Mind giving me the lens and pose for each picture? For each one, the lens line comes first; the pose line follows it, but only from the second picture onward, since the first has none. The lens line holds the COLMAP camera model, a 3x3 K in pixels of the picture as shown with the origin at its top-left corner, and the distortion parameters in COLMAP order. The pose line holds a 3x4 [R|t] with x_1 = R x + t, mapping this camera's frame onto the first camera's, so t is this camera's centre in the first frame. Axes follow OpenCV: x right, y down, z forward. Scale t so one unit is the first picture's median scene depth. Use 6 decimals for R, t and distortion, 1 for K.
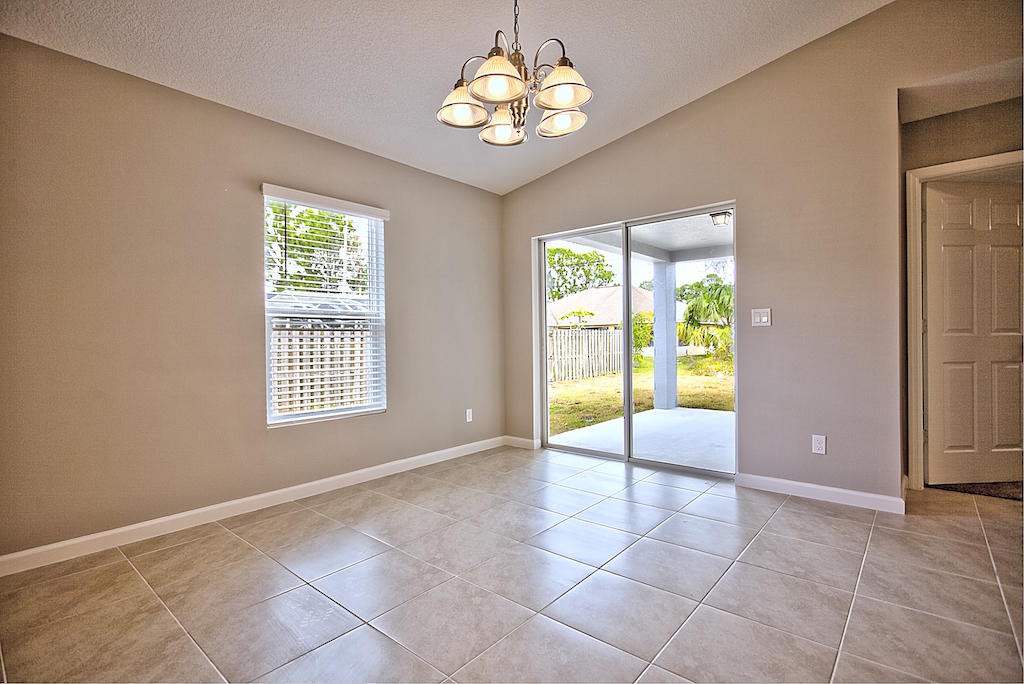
lens RADIAL K [[500.0, 0, 492.2], [0, 500.0, 339.1], [0, 0, 1]] dist [-0.003293, 0.000442]
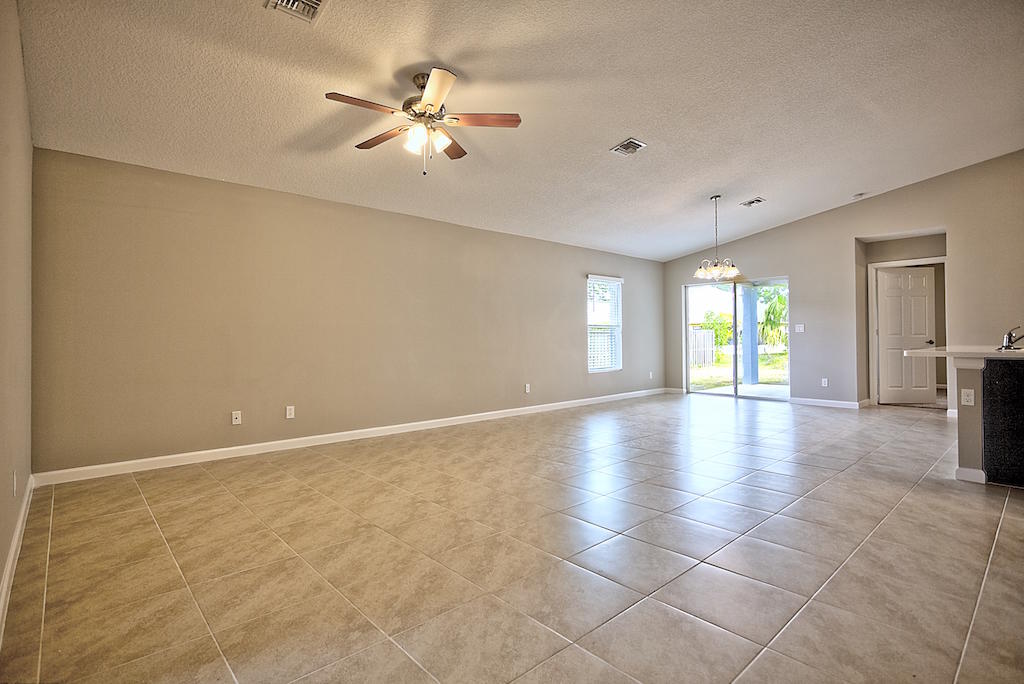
lens RADIAL K [[500.0, 0, 496.0], [0, 500.0, 332.1], [0, 0, 1]] dist [-0.003293, 0.000442]
pose [[0.991659, 0.005655, -0.128764, -0.477019], [-0.007485, 0.999878, -0.013737, 0.014120], [0.128671, 0.014587, 0.991580, -1.261399]]
